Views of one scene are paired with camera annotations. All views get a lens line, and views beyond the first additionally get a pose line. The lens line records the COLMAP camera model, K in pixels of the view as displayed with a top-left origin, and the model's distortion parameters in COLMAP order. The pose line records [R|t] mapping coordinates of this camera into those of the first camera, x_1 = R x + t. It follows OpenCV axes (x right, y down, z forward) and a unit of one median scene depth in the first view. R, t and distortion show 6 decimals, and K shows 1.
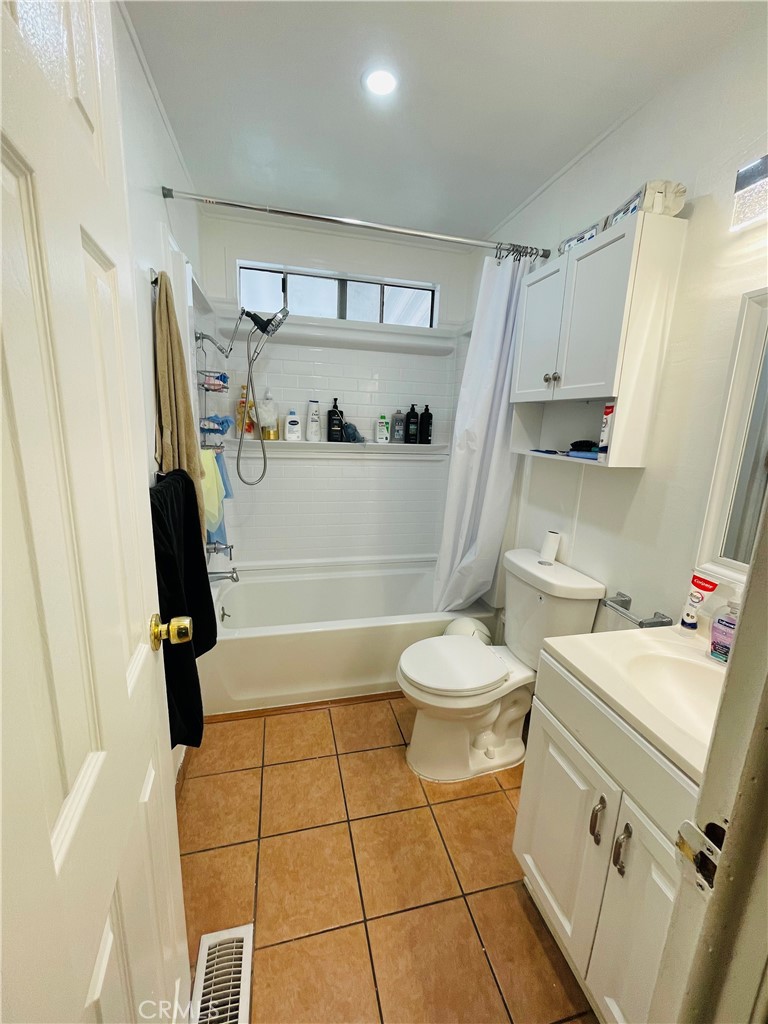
lens RADIAL K [[411.9, 0, 383.0], [0, 411.9, 511.0], [0, 0, 1]] dist [-0.006931, 0.000193]
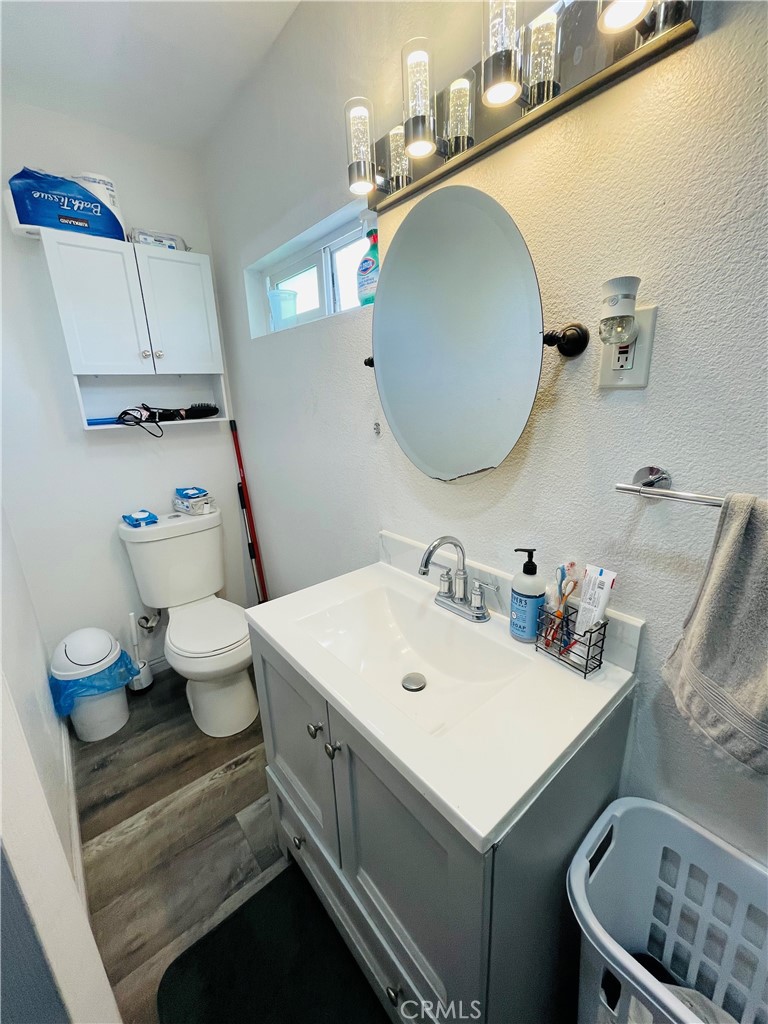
lens RADIAL K [[411.9, 0, 386.1], [0, 411.9, 508.2], [0, 0, 1]] dist [-0.006931, 0.000193]
pose [[-0.434481, -0.262626, 0.861541, -1.020226], [0.195018, 0.906422, 0.374657, -0.251488], [-0.879314, 0.330798, -0.342606, 1.027598]]
